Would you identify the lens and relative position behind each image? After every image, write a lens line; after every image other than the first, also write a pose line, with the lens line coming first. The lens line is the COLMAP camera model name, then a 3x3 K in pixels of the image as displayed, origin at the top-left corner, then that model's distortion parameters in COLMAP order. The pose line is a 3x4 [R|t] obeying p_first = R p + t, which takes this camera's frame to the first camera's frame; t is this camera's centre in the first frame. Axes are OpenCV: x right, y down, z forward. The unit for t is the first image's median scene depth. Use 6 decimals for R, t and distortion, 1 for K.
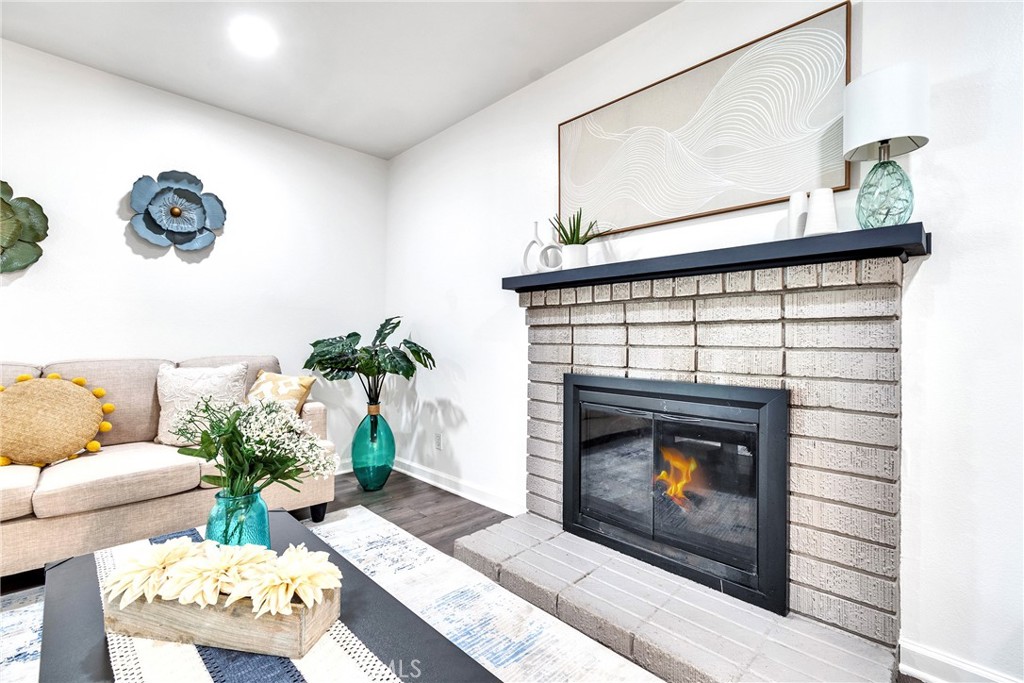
lens RADIAL K [[446.7, 0, 513.1], [0, 446.7, 342.1], [0, 0, 1]] dist [0.000831, -0.000653]
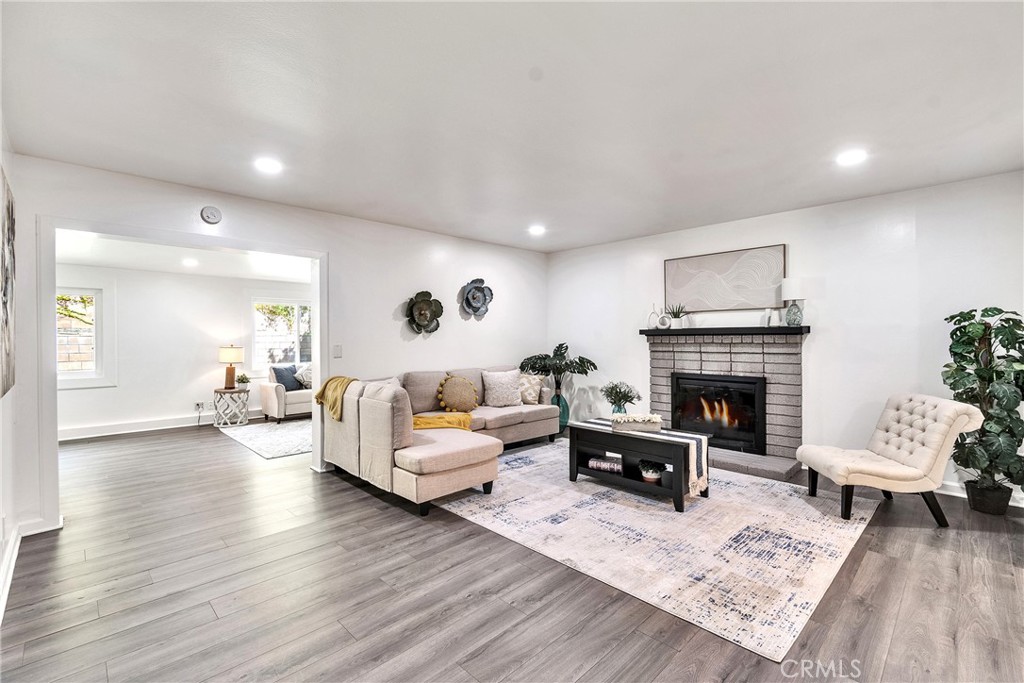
lens RADIAL K [[446.7, 0, 510.9], [0, 446.7, 340.2], [0, 0, 1]] dist [0.000831, -0.000653]
pose [[0.999920, -0.012637, 0.000569, -0.804260], [0.012636, 0.999915, 0.003187, -0.128836], [-0.000609, -0.003179, 0.999995, -1.479211]]
